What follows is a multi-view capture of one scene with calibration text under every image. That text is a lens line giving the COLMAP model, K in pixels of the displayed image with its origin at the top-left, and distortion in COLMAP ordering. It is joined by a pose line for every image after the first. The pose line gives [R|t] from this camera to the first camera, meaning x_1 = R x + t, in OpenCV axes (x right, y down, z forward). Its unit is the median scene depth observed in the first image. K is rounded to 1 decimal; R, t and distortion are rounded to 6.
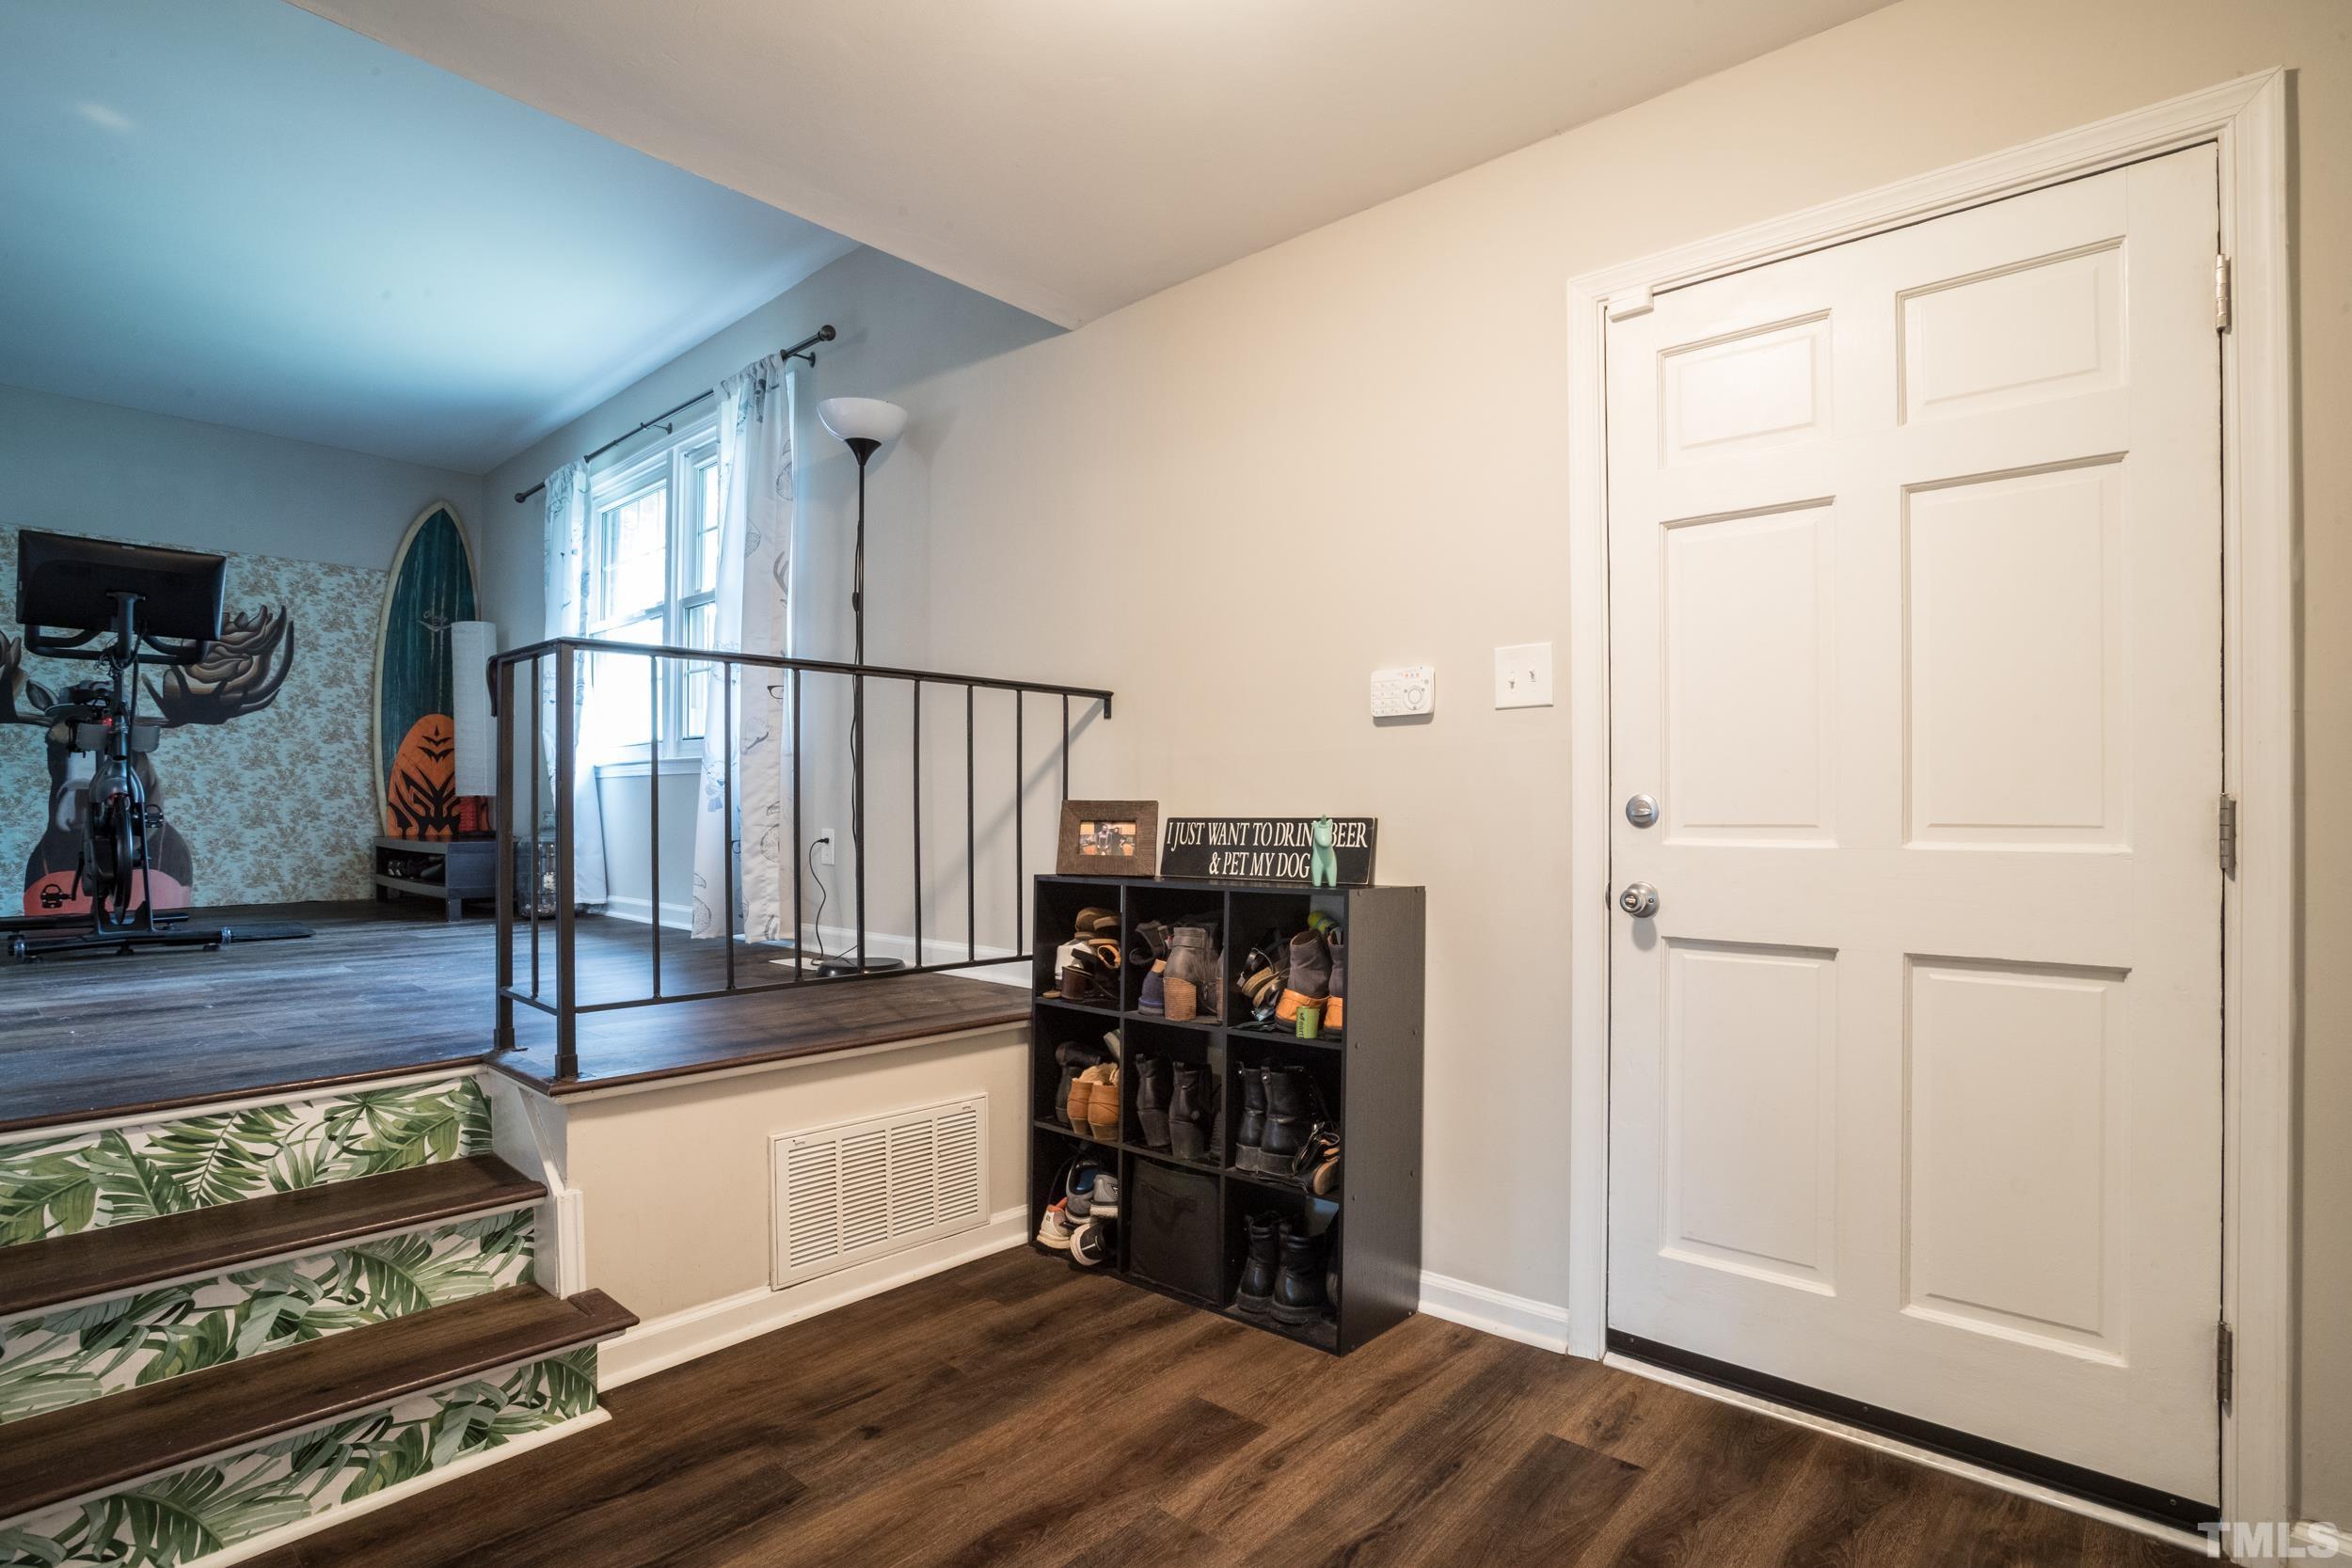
lens RADIAL K [[1146.8, 0, 1175.9], [0, 1146.8, 802.4], [0, 0, 1]] dist [-0.068636, 0.026432]
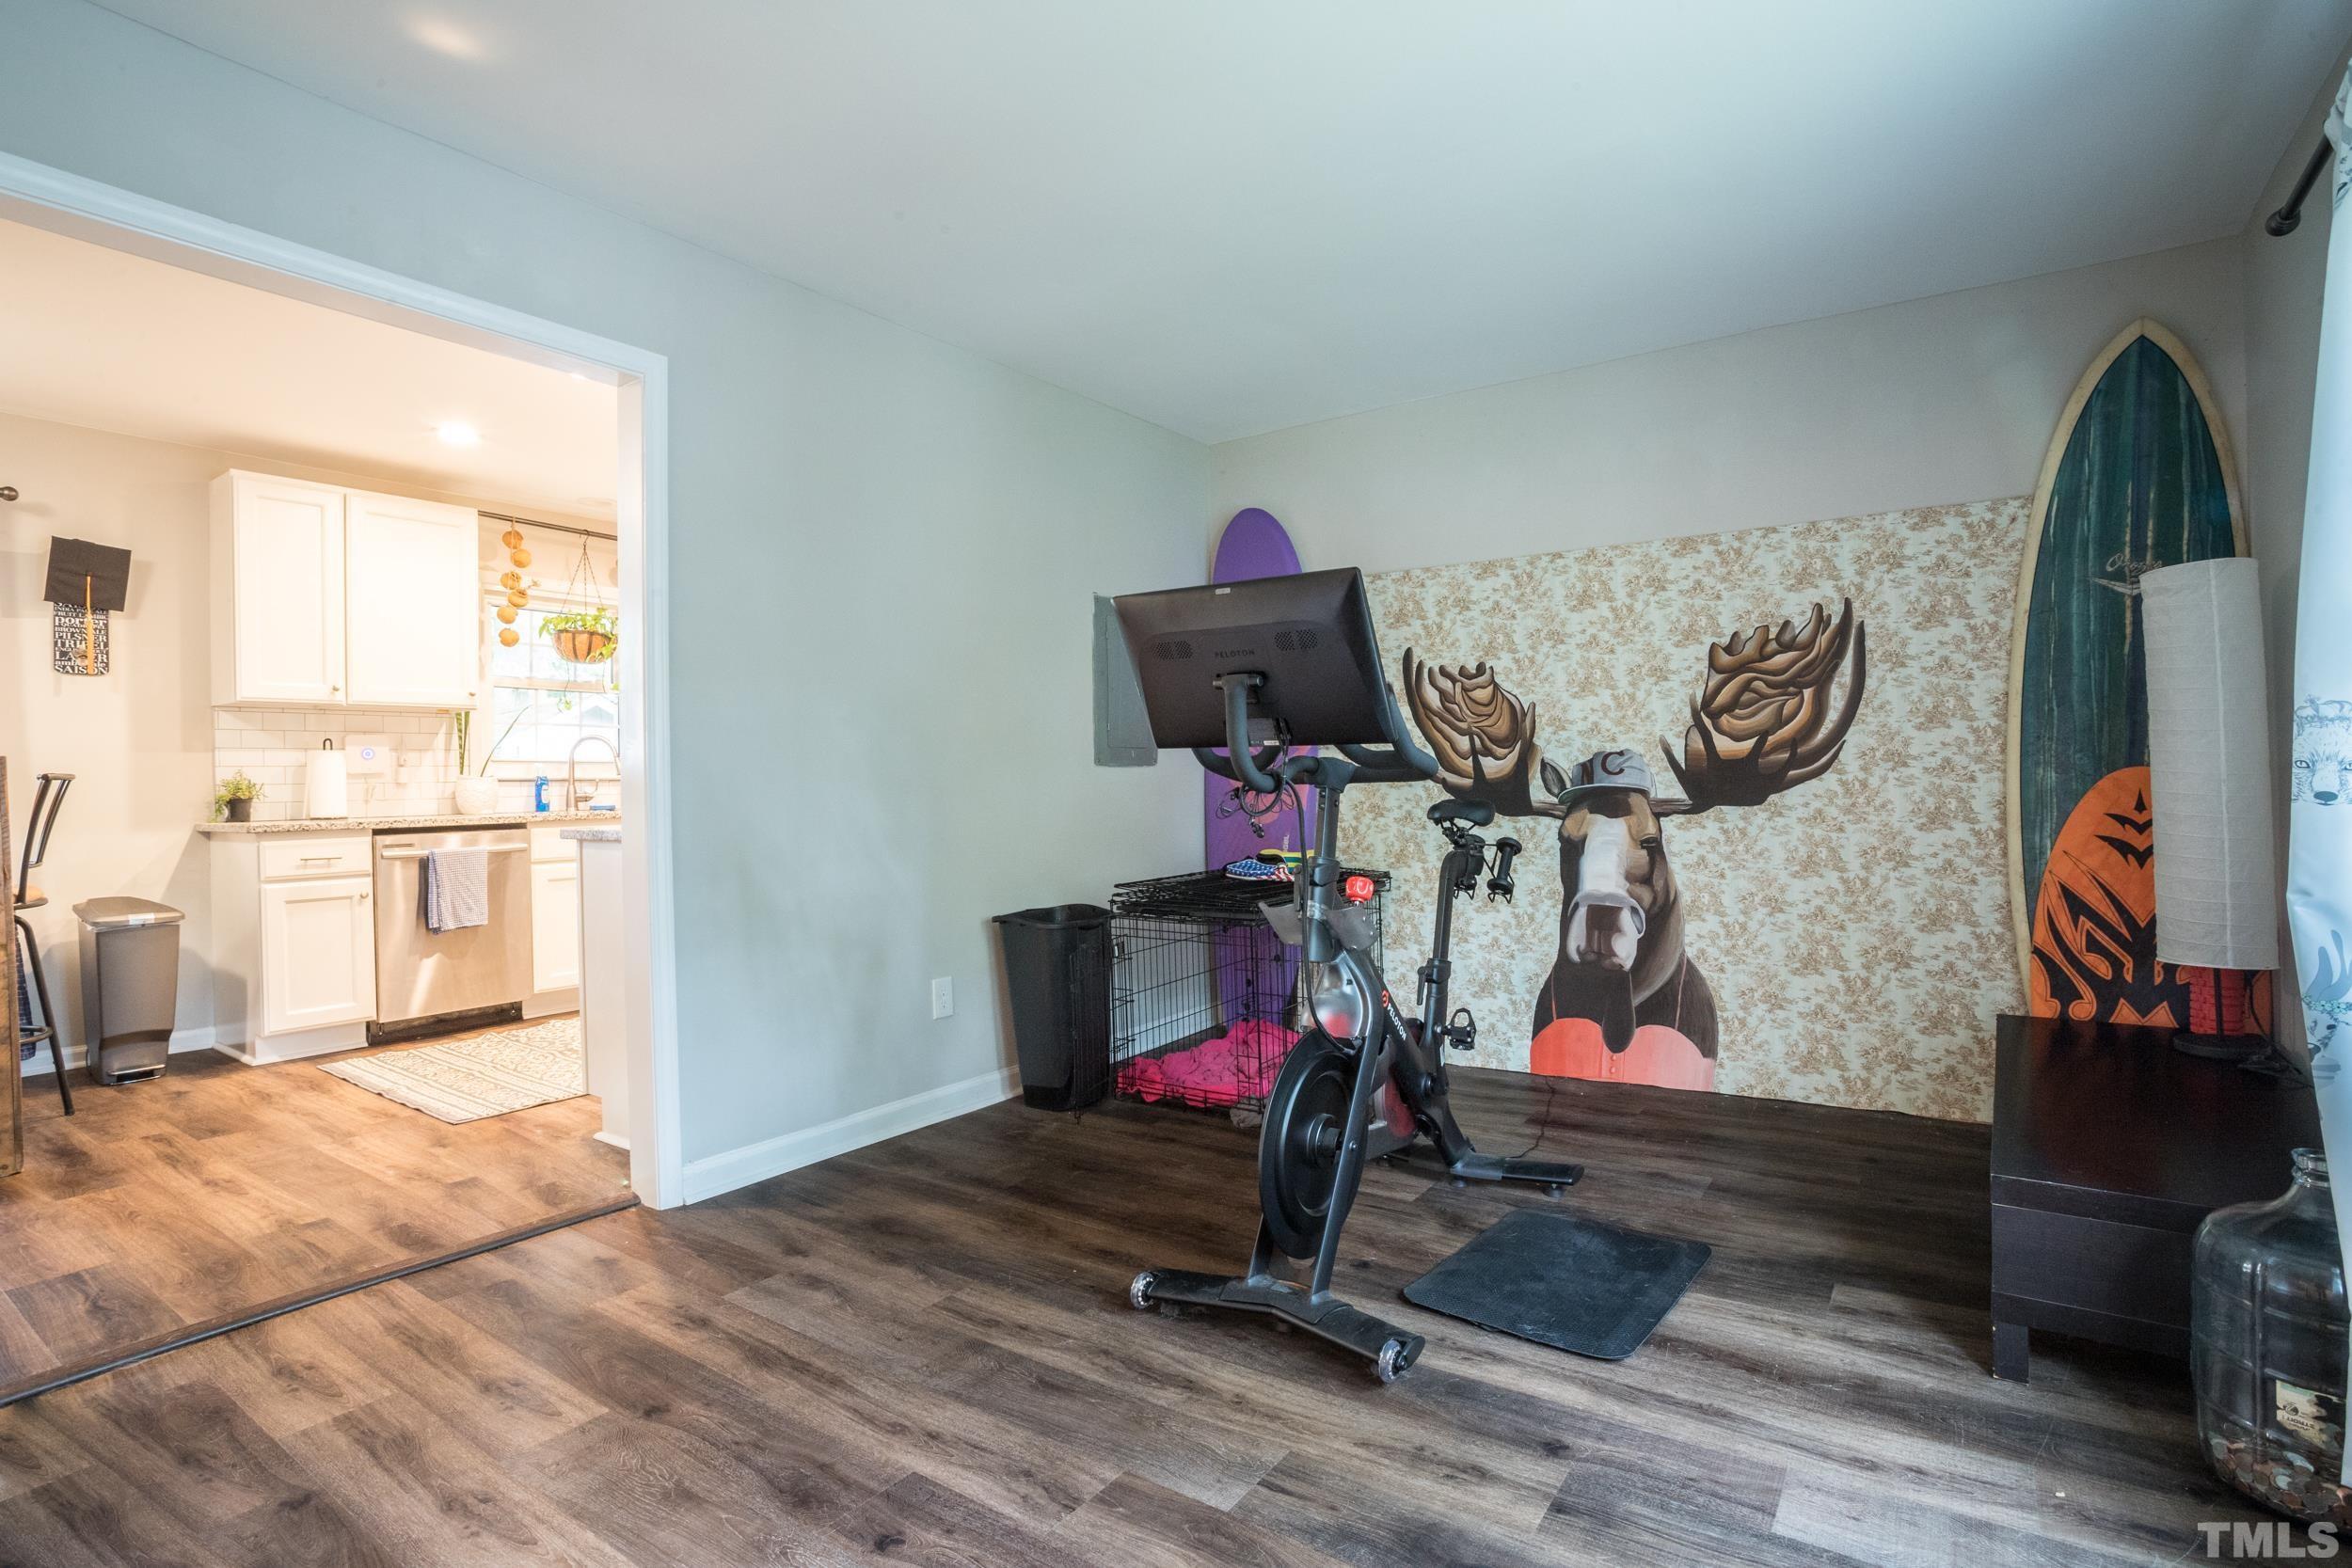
lens RADIAL K [[1150.8, 0, 1176.0], [0, 1150.8, 784.0], [0, 0, 1]] dist [-0.077079, 0.037947]
pose [[0.123611, 0.001223, -0.992330, -0.269451], [0.026236, 0.999646, 0.004500, -0.095260], [0.991984, -0.026591, 0.123535, 0.597353]]
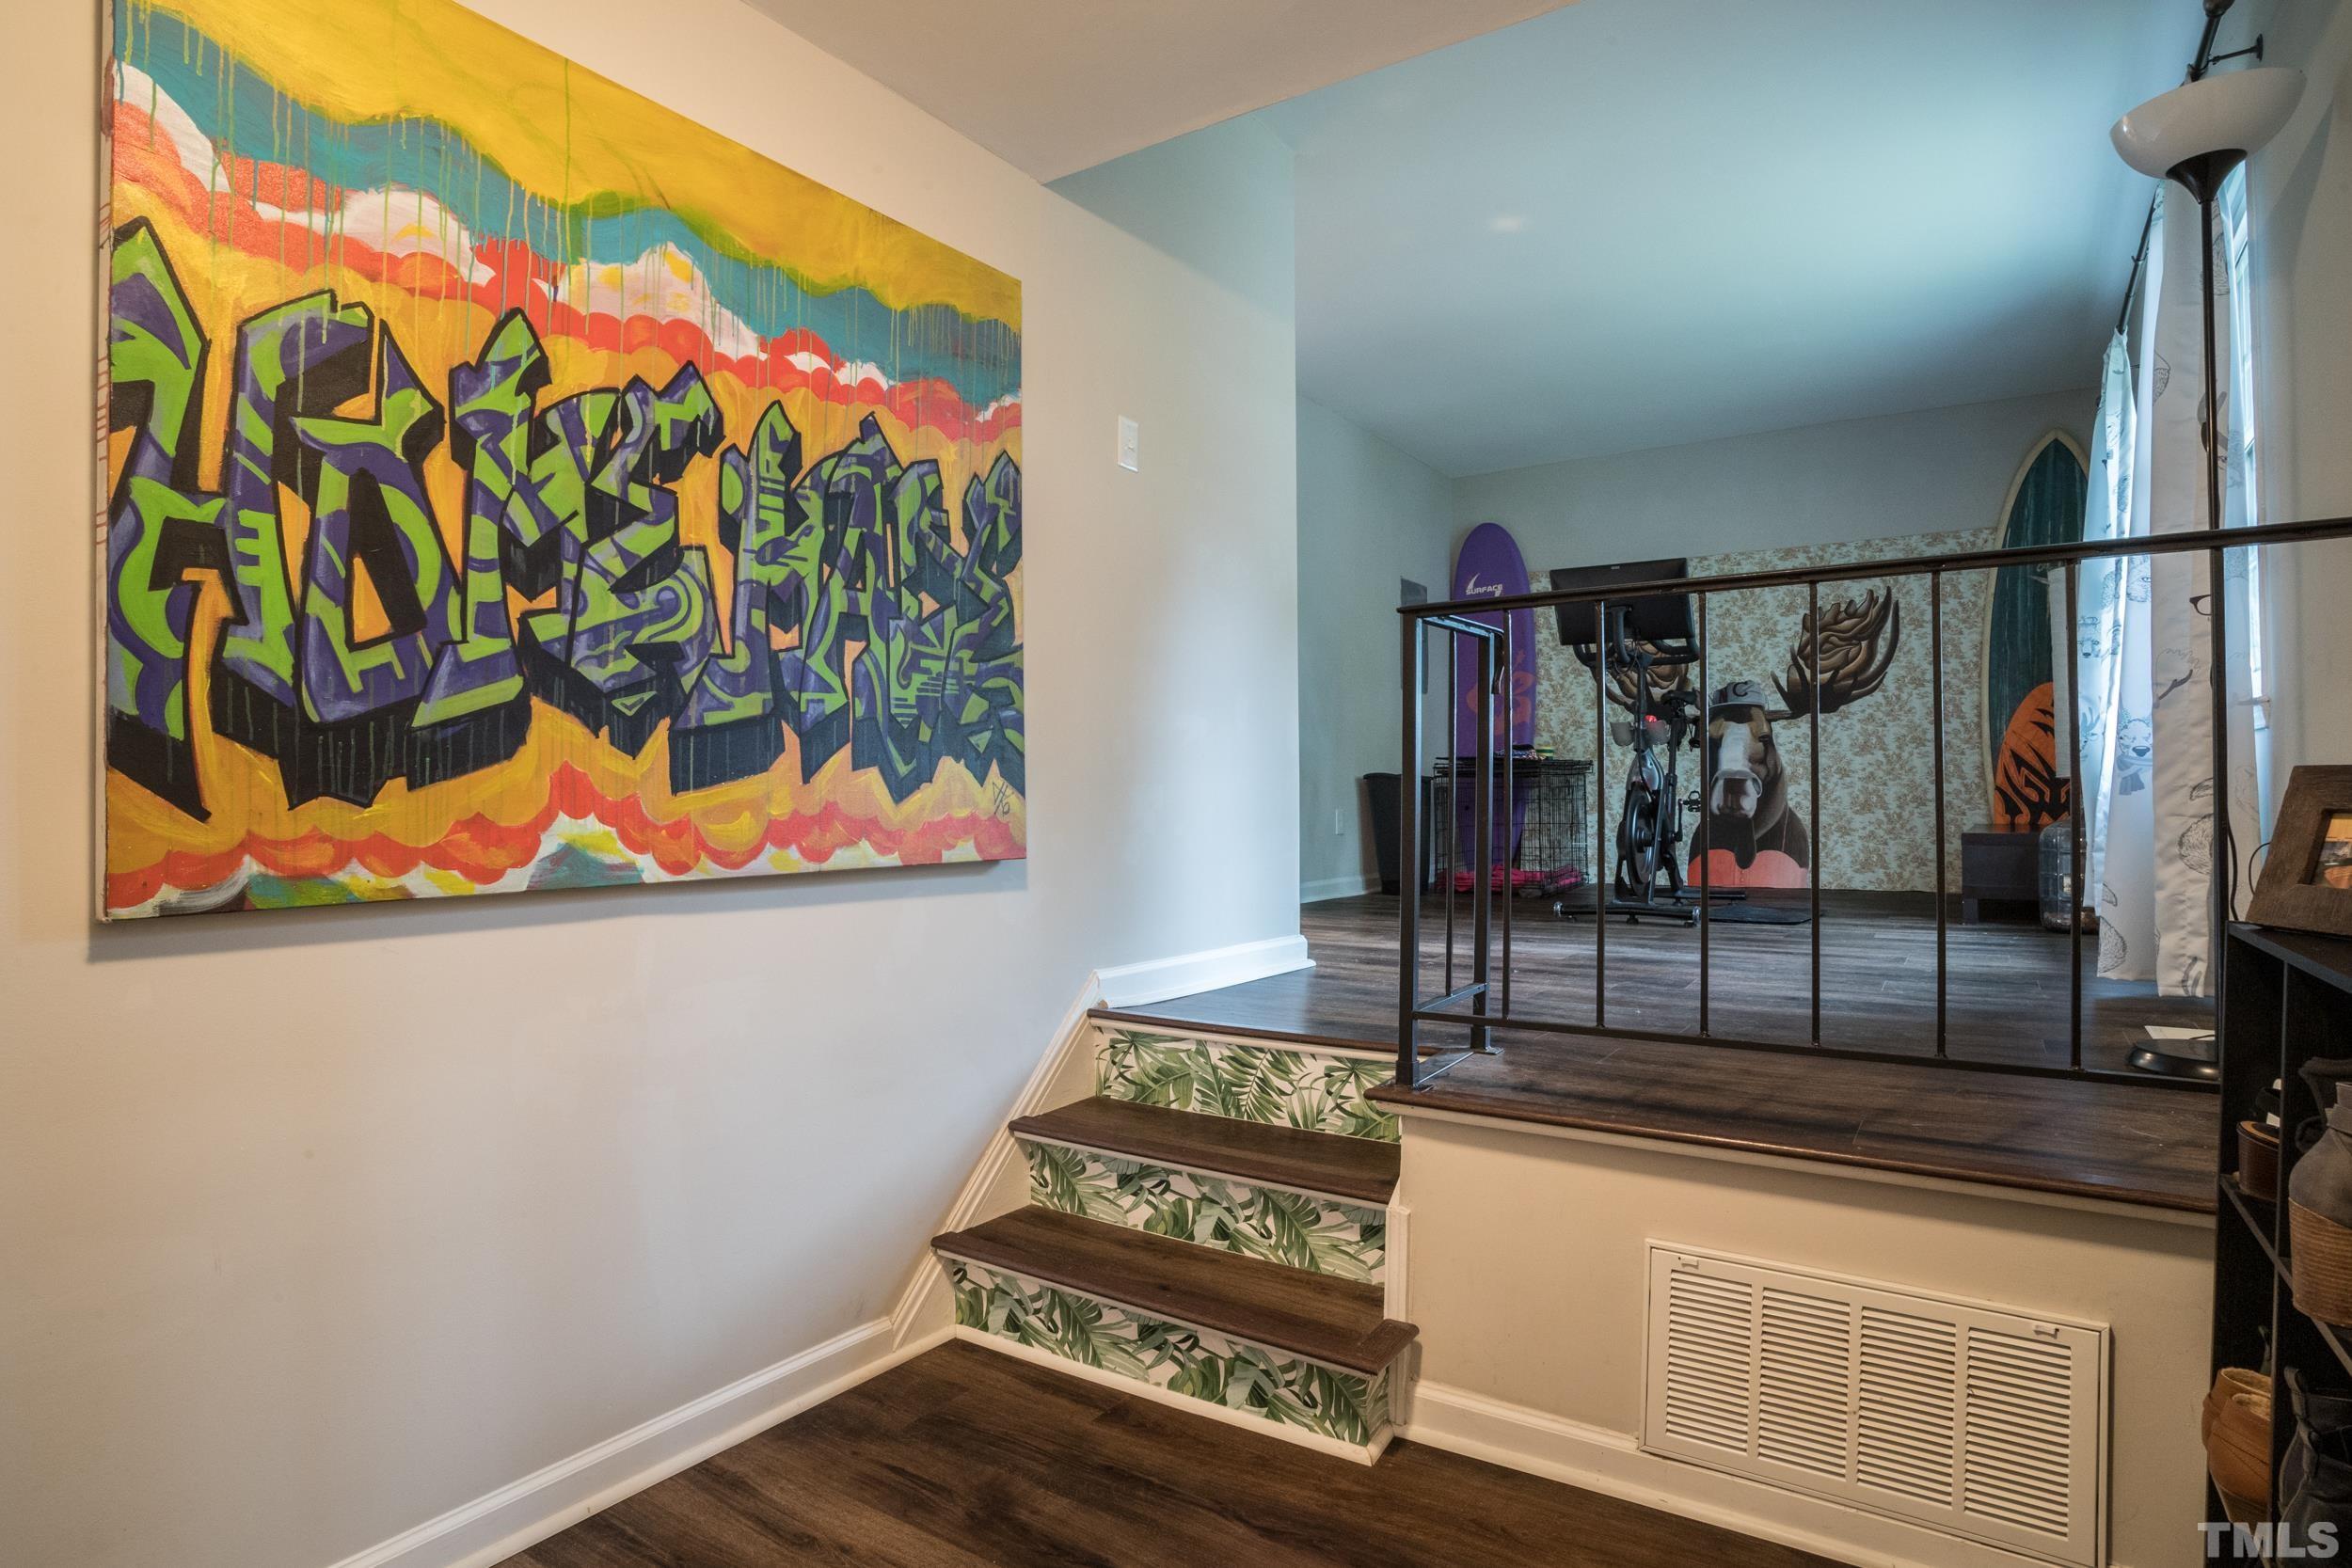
lens RADIAL K [[1219.1, 0, 1170.3], [0, 1219.1, 789.7], [0, 0, 1]] dist [-0.087922, 0.046077]
pose [[0.144617, -0.009274, -0.989444, 0.142278], [0.011341, 0.999906, -0.007715, 0.002784], [0.989423, -0.010106, 0.144708, 0.231010]]
